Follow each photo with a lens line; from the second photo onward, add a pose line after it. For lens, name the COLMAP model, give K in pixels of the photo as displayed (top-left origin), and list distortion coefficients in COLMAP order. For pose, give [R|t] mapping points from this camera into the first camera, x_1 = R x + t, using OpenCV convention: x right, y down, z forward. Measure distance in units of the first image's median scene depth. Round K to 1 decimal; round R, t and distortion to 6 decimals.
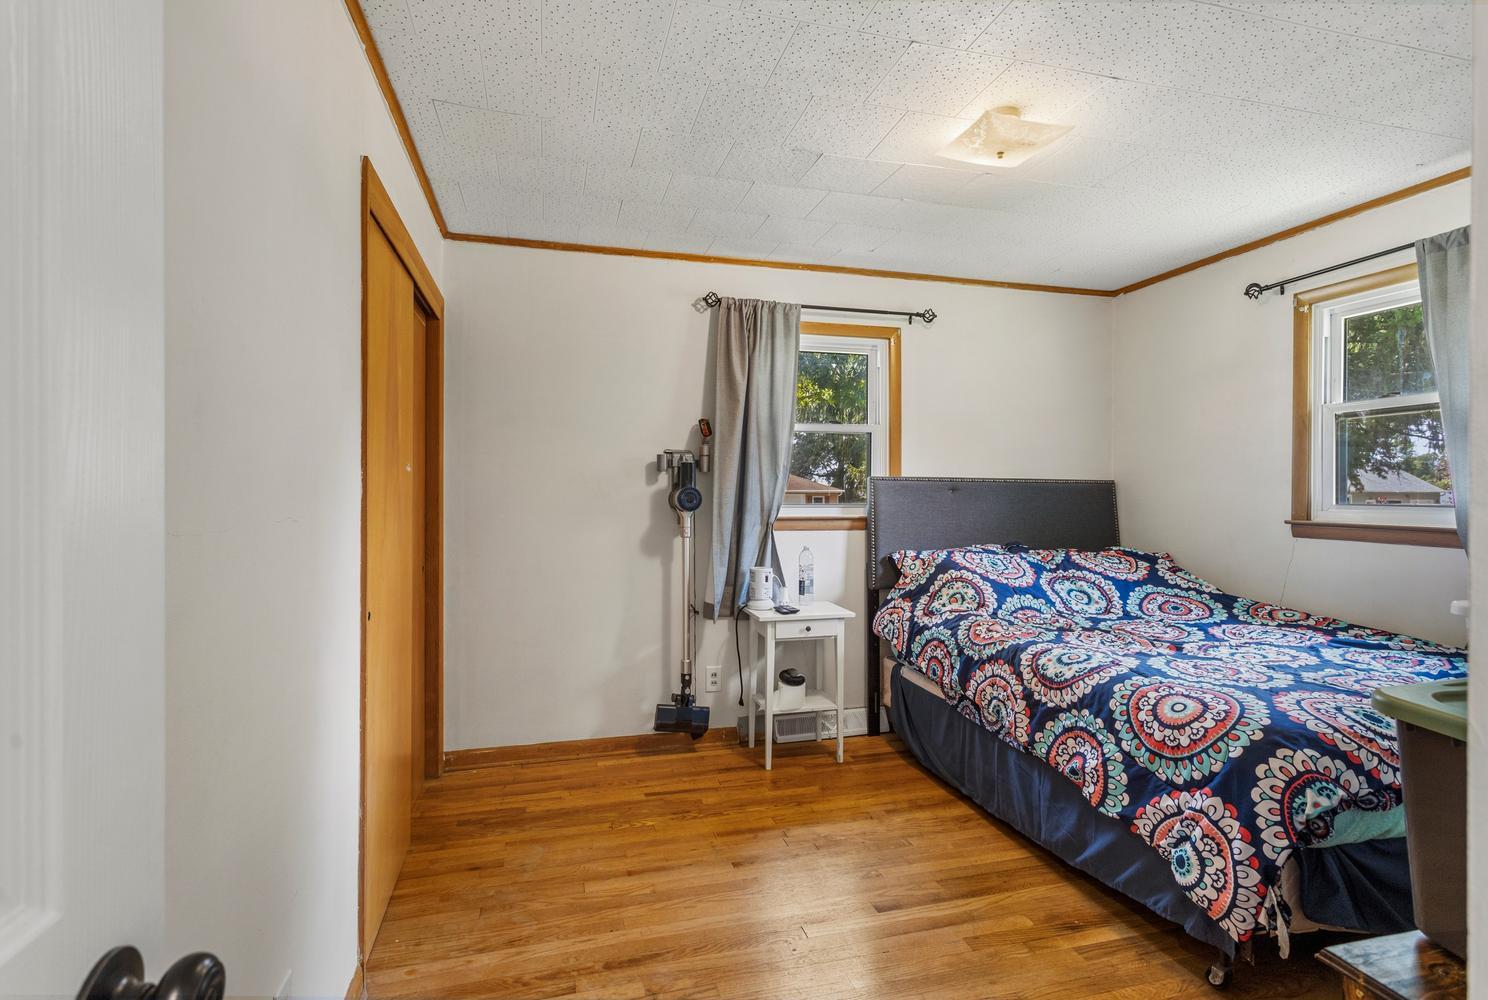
lens RADIAL K [[747.8, 0, 754.6], [0, 747.8, 497.4], [0, 0, 1]] dist [0.003754, 0.000695]
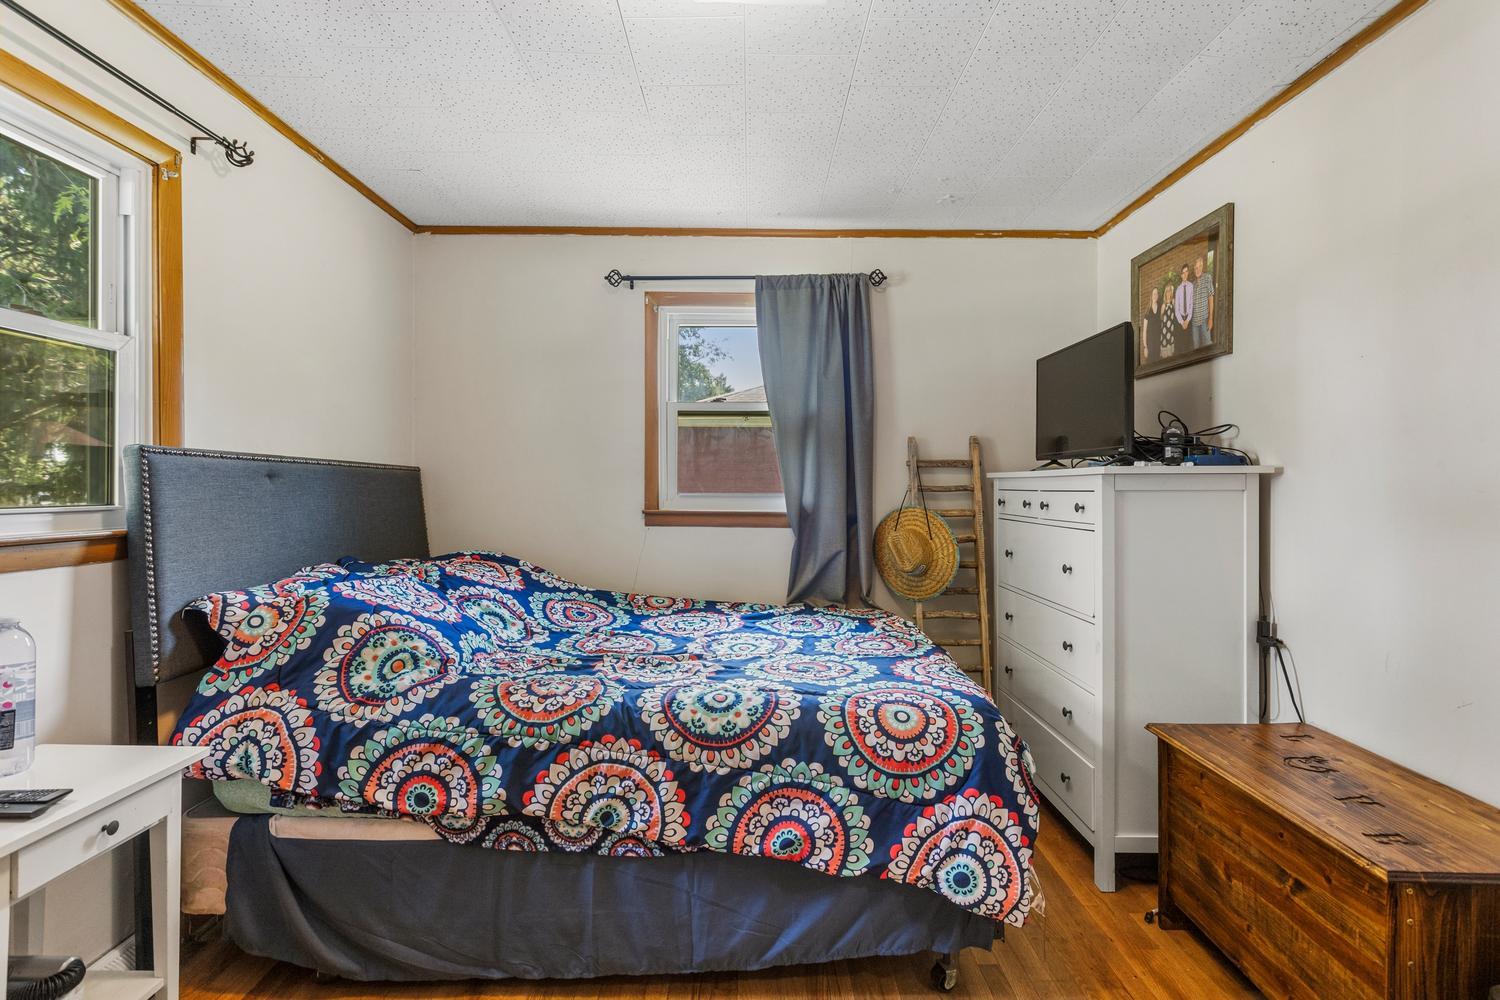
lens RADIAL K [[721.0, 0, 746.5], [0, 721.0, 494.8], [0, 0, 1]] dist [0.000002, 0.000334]
pose [[0.260315, -0.010835, 0.965463, -0.268647], [0.003818, 0.999941, 0.010193, -0.000105], [-0.965516, 0.001033, 0.260340, 0.774623]]
